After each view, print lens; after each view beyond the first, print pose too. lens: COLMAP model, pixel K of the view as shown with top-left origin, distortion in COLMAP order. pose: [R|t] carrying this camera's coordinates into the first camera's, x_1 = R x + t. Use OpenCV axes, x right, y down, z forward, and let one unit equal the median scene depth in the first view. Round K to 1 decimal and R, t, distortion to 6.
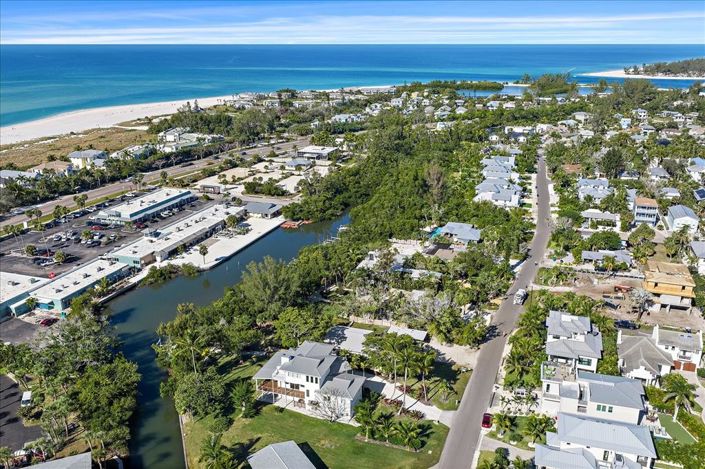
lens RADIAL K [[584.5, 0, 352.5], [0, 584.5, 234.5], [0, 0, 1]] dist [0.007433, -0.011997]
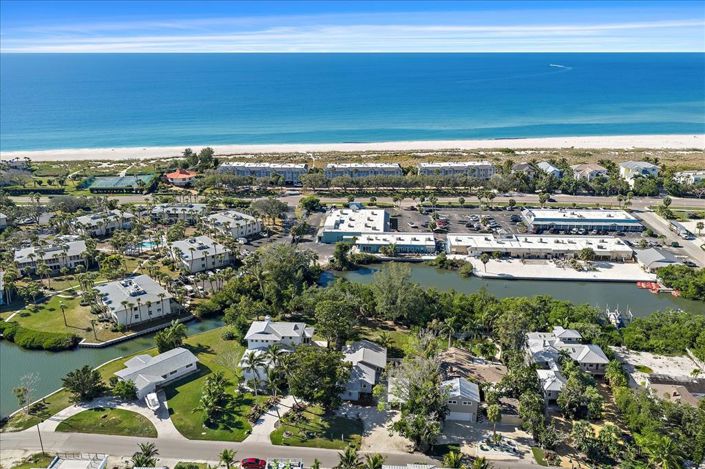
lens RADIAL K [[584.5, 0, 352.5], [0, 584.5, 234.5], [0, 0, 1]] dist [0.007433, -0.011997]
pose [[0.297480, 0.309490, -0.903173, 0.920234], [-0.325236, 0.922268, 0.208910, -0.236539], [0.897623, 0.231598, 0.375014, 0.661568]]
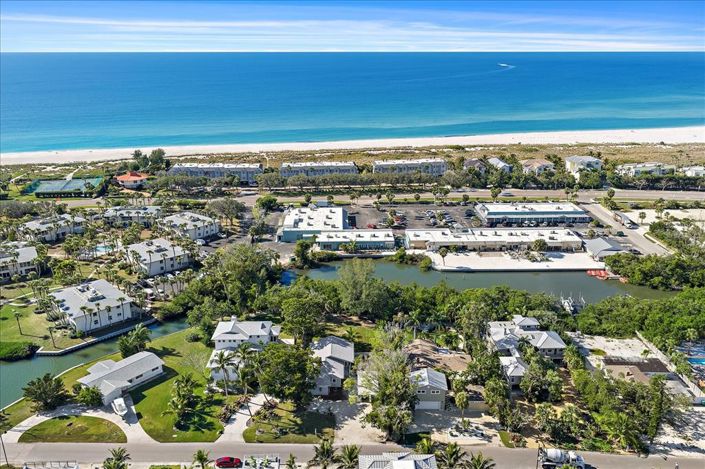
lens RADIAL K [[584.5, 0, 352.5], [0, 584.5, 234.5], [0, 0, 1]] dist [0.007433, -0.011997]
pose [[0.379619, 0.301330, -0.874694, 0.925855], [-0.315999, 0.930840, 0.183528, -0.226731], [0.869502, 0.206731, 0.448584, 0.634316]]
